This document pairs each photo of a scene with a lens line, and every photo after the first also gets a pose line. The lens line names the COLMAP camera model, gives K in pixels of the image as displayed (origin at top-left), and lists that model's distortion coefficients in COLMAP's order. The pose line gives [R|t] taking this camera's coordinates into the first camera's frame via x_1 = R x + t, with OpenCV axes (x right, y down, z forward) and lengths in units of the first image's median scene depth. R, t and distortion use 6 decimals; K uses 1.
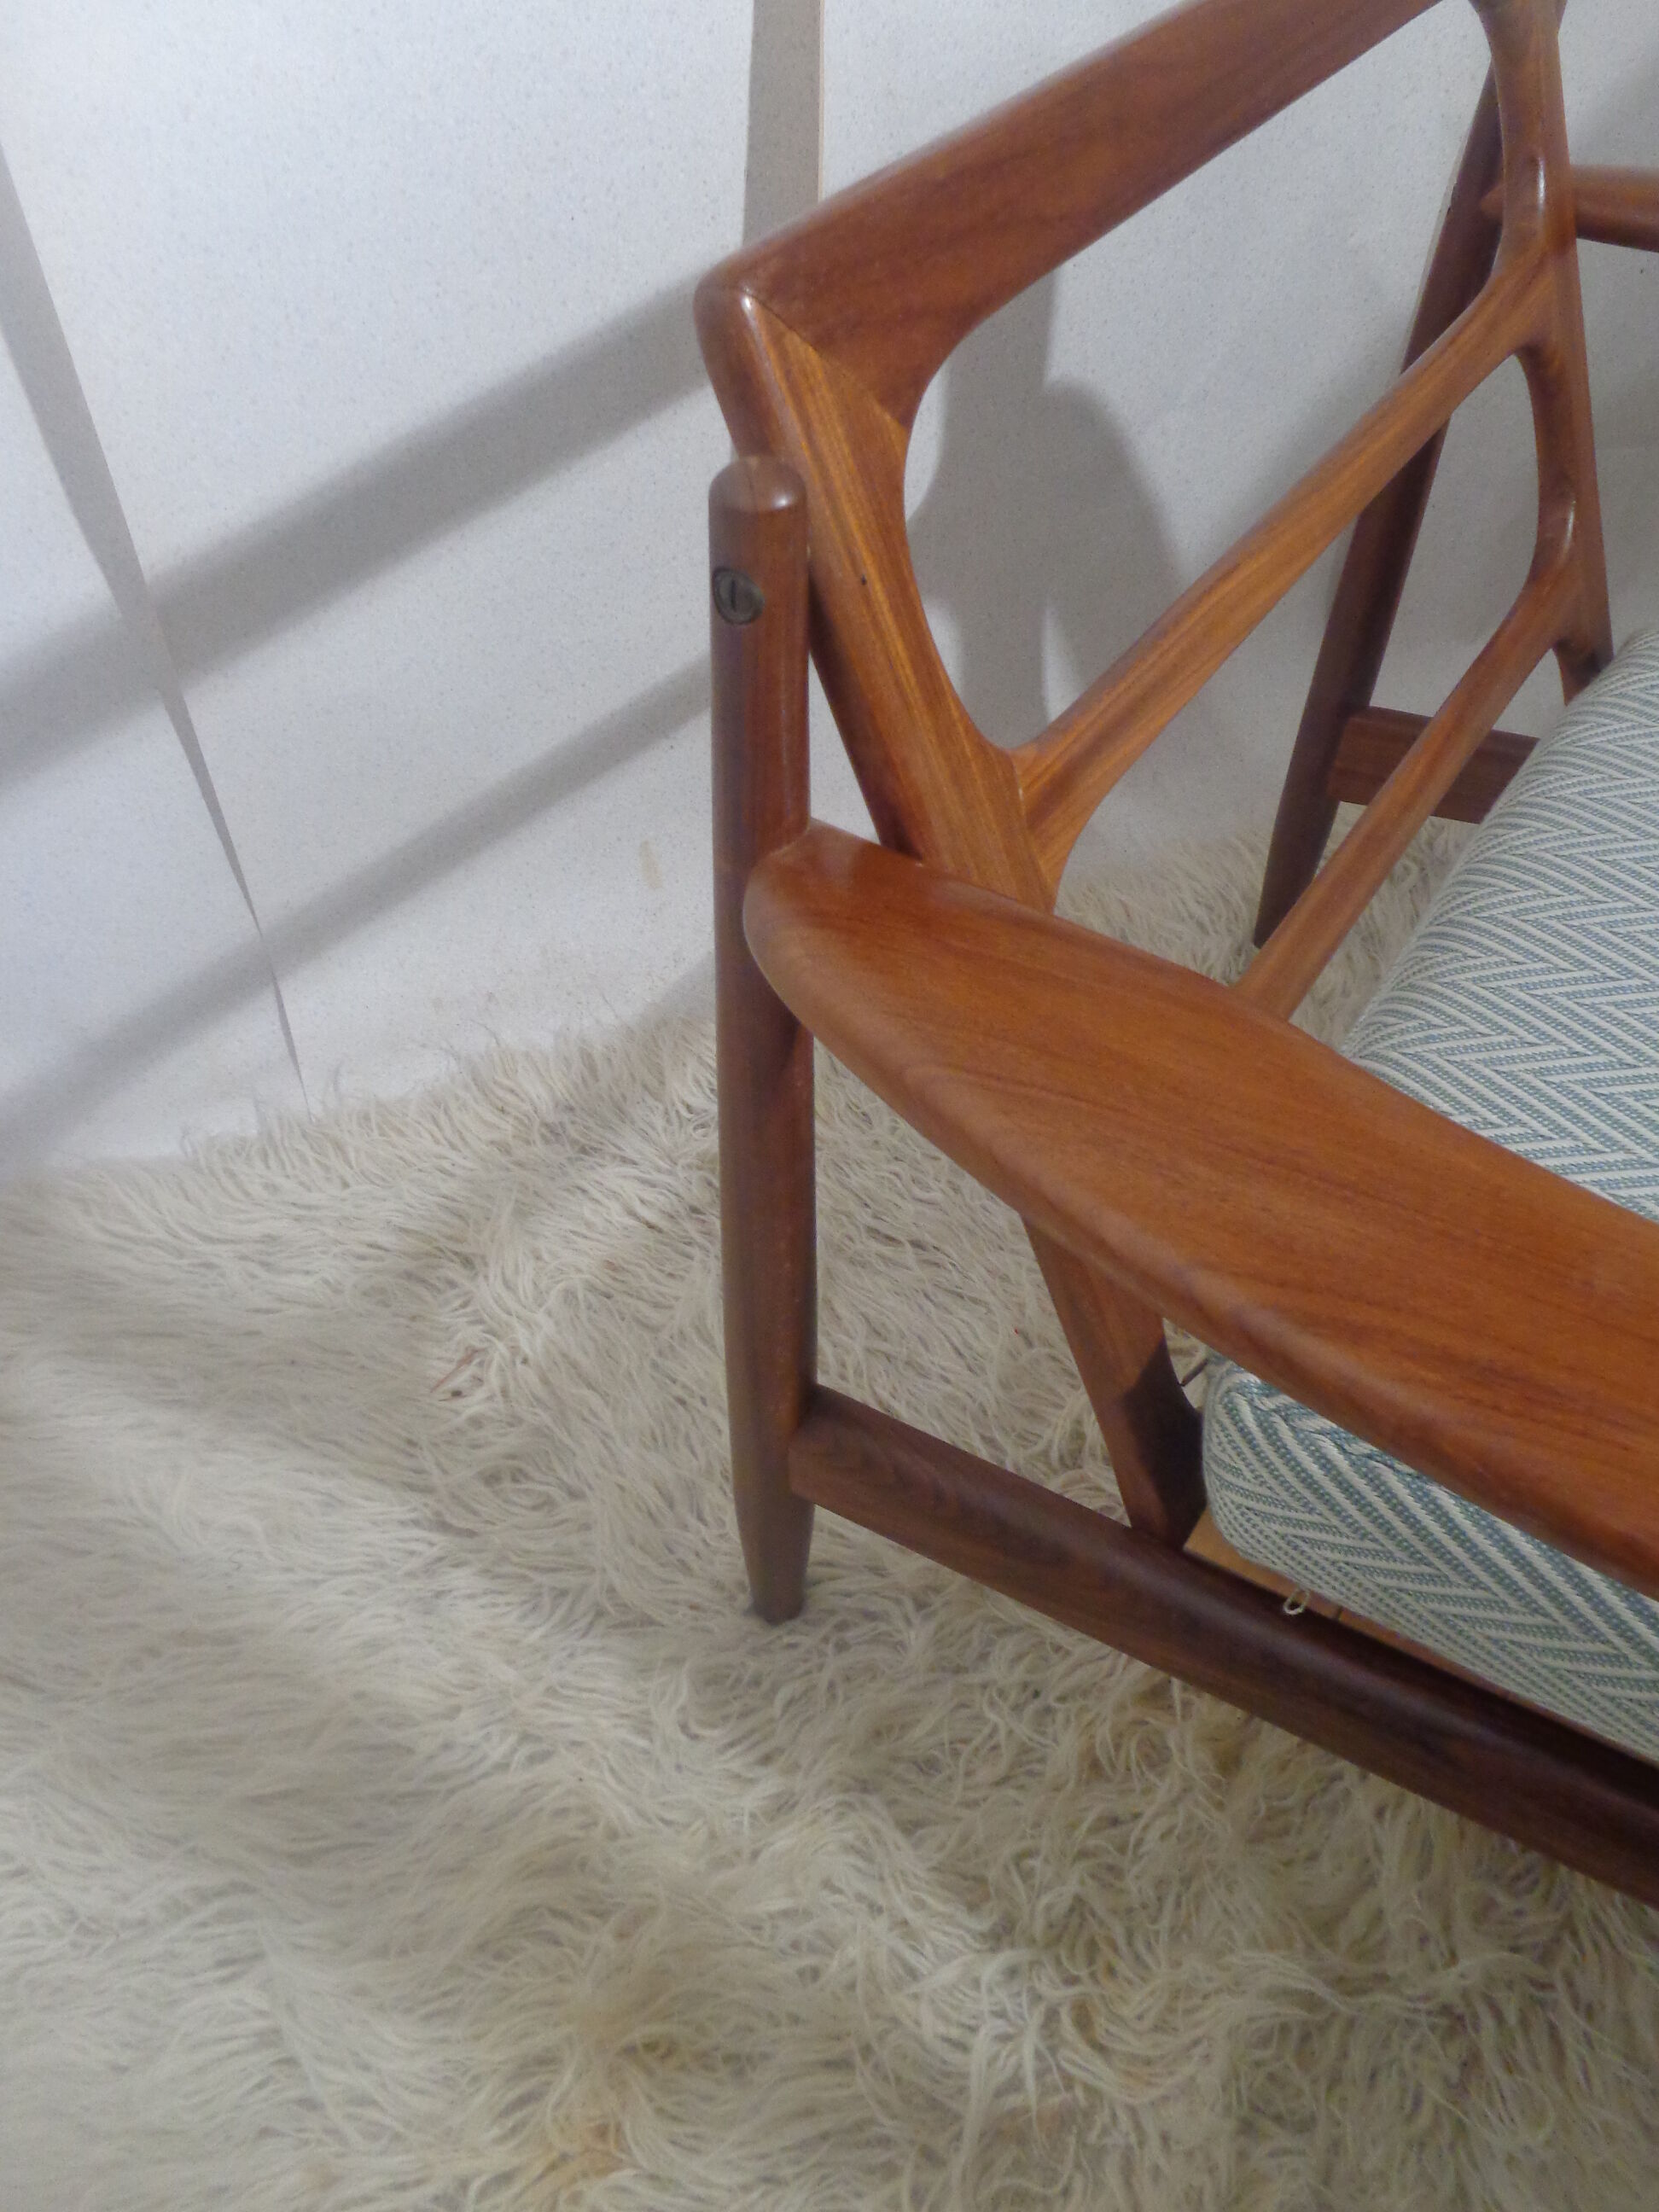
lens RADIAL K [[1699.3, 0, 820.6], [0, 1699.3, 1099.6], [0, 0, 1]] dist [0.034901, -0.013487]
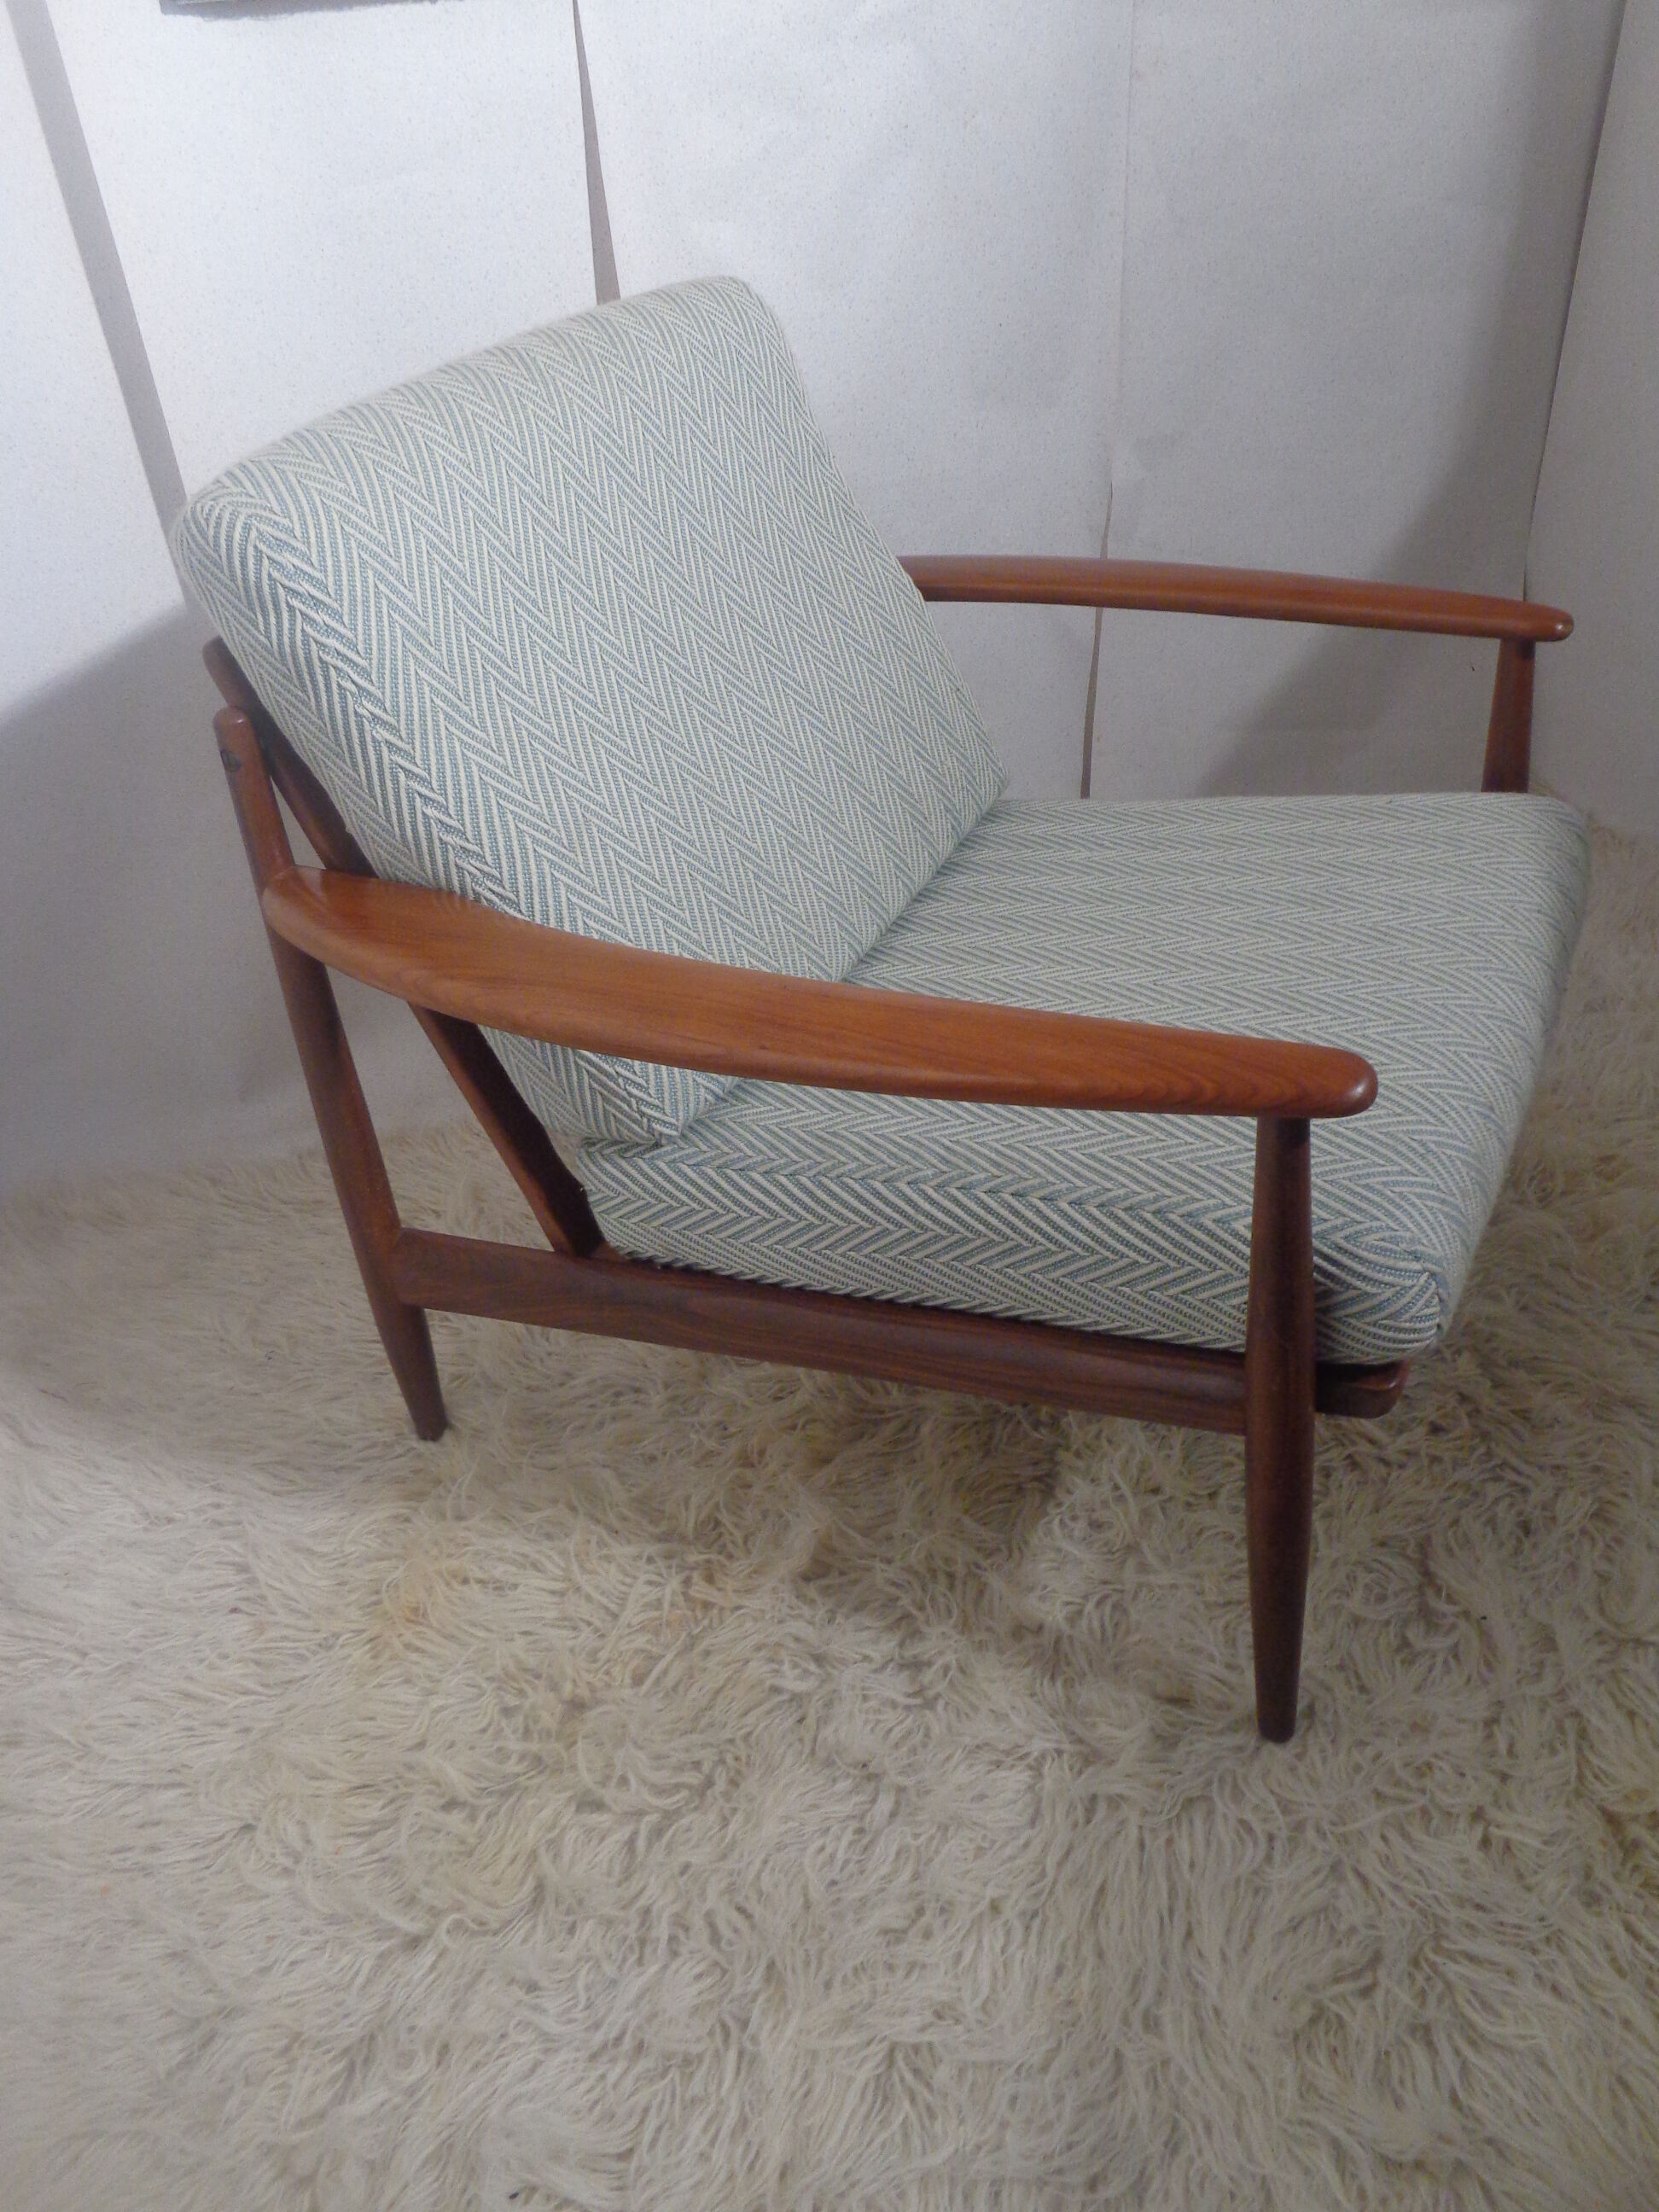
lens RADIAL K [[1699.3, 0, 817.8], [0, 1699.3, 1085.4], [0, 0, 1]] dist [0.034901, -0.013487]
pose [[0.991600, -0.003399, -0.129300, 0.406402], [-0.023665, 0.978014, -0.207190, 0.347215], [0.127161, 0.208509, 0.969718, -0.599499]]
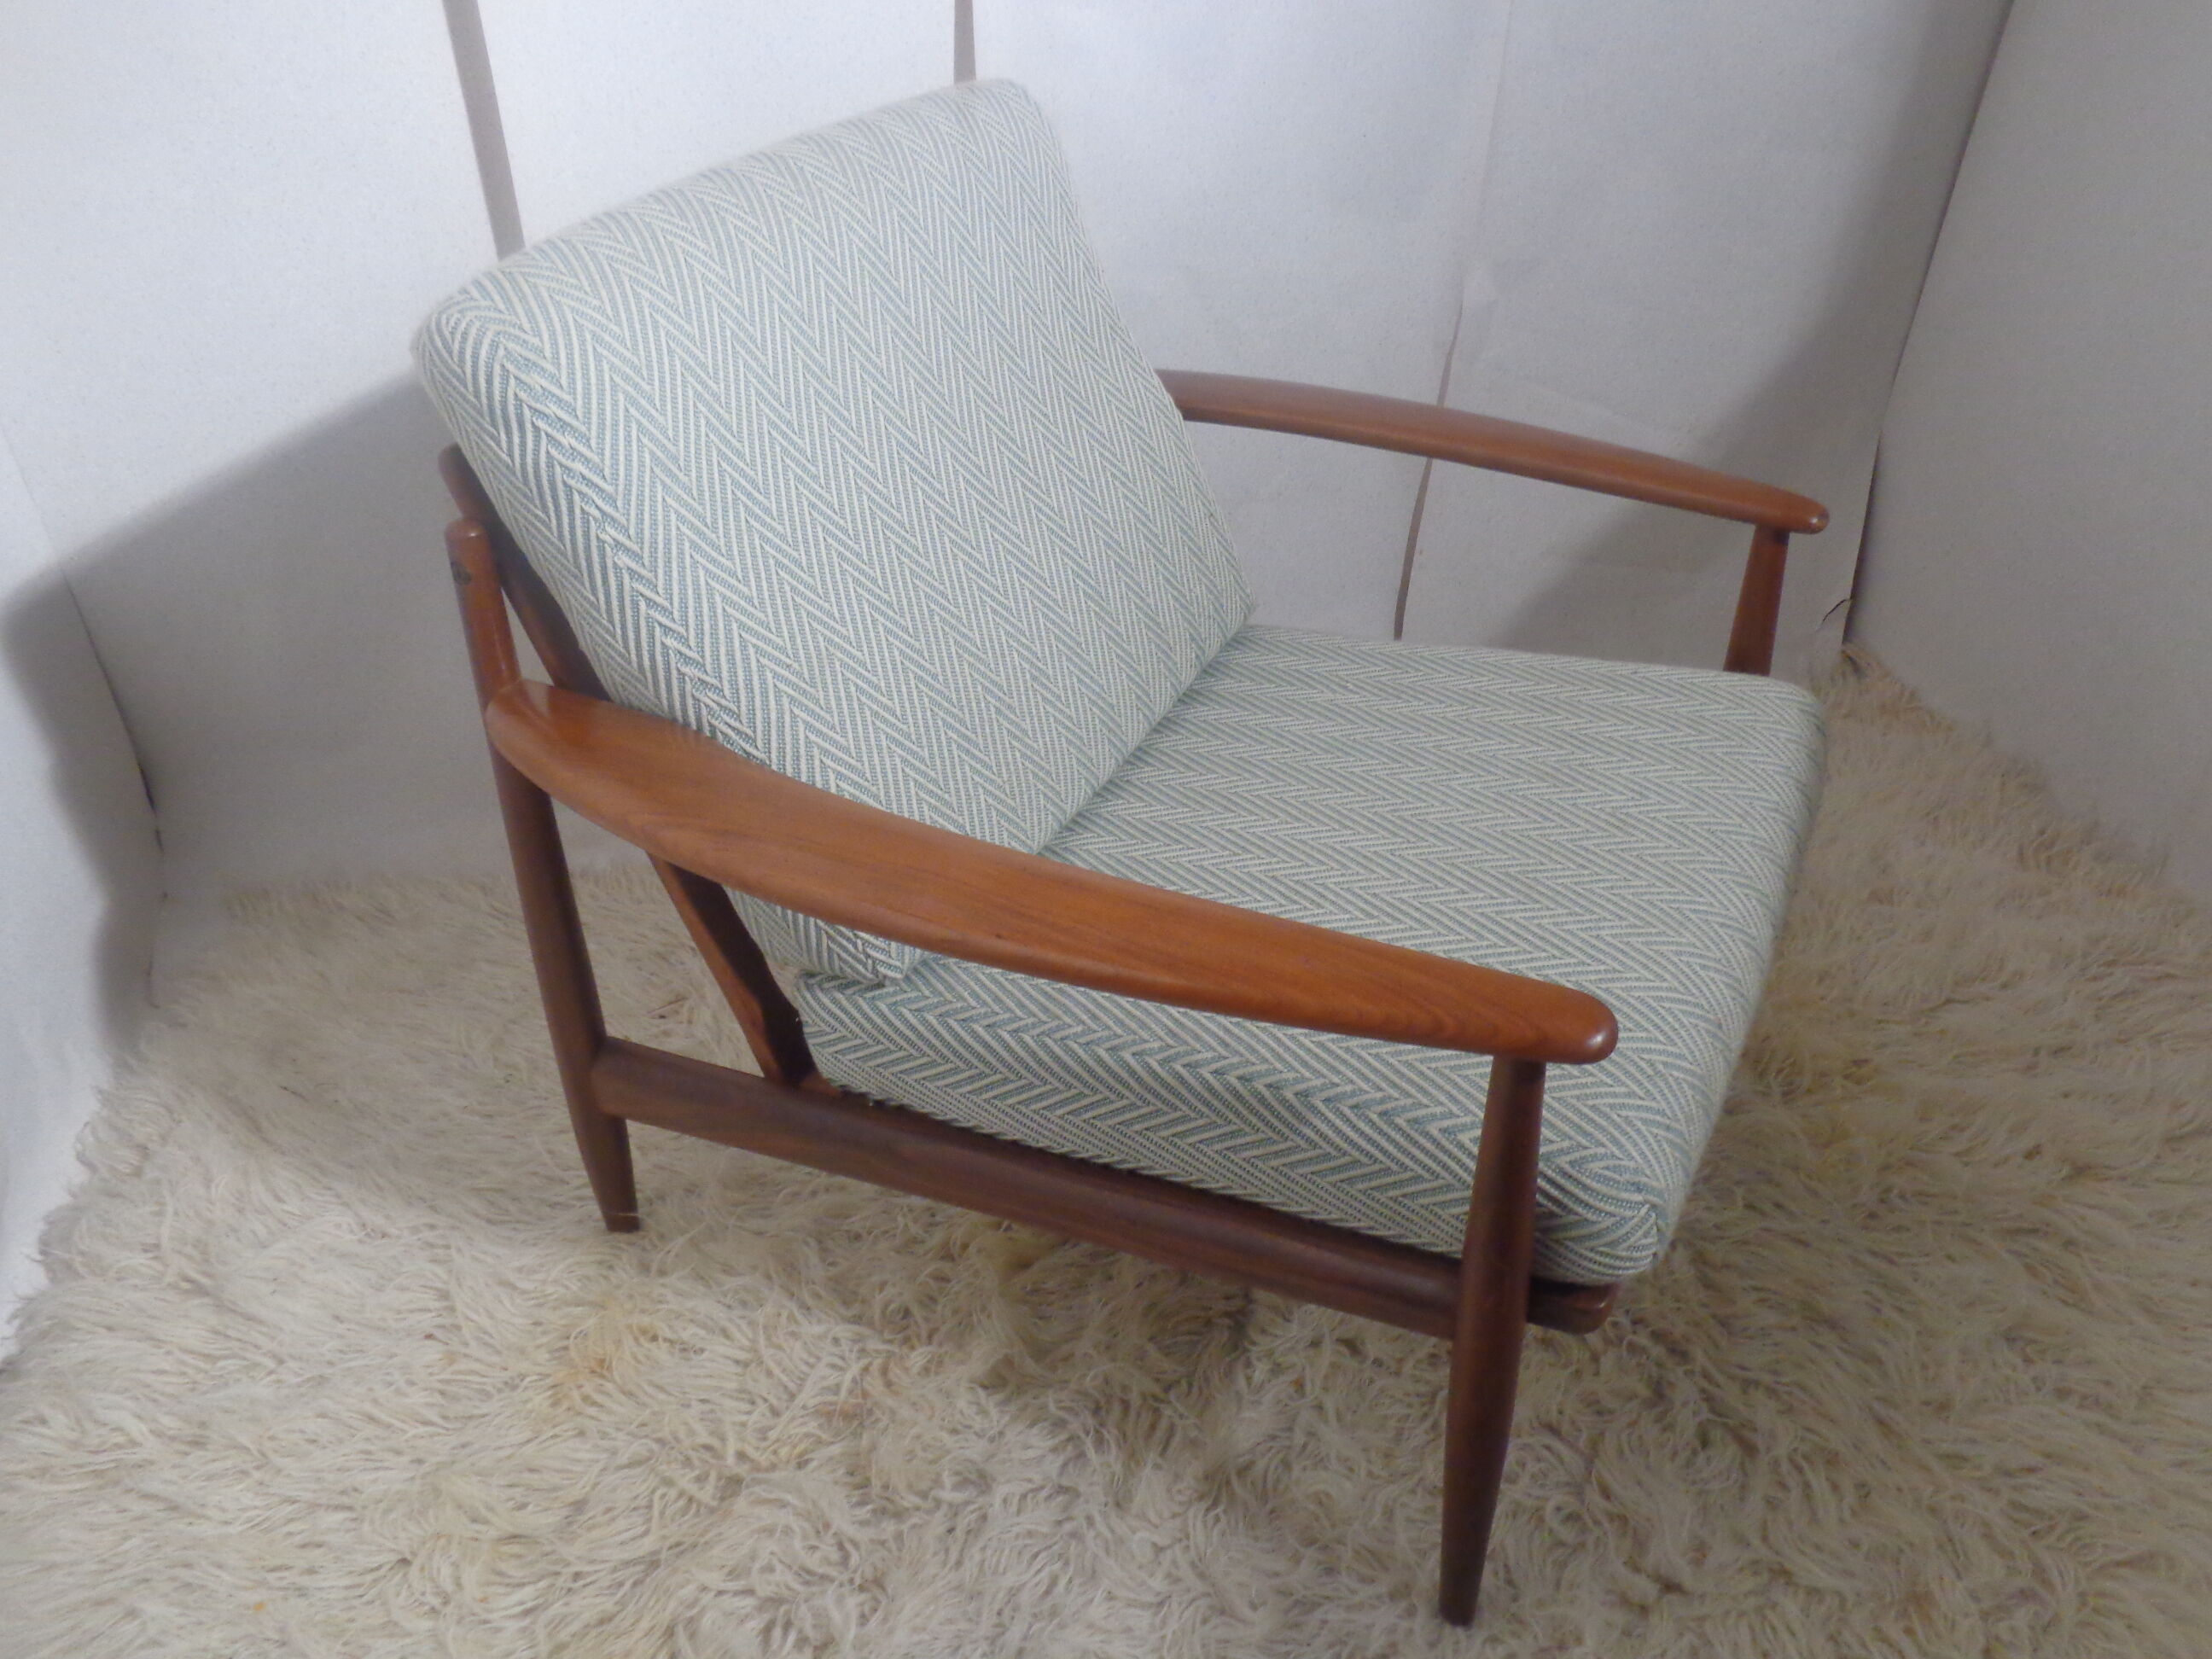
lens RADIAL K [[1699.3, 0, 1102.1], [0, 1699.3, 825.3], [0, 0, 1]] dist [0.034901, -0.013487]
pose [[0.994276, 0.066766, -0.083416, 0.381434], [-0.081230, 0.979524, -0.184214, 0.231860], [0.069409, 0.189935, 0.979340, -0.605782]]
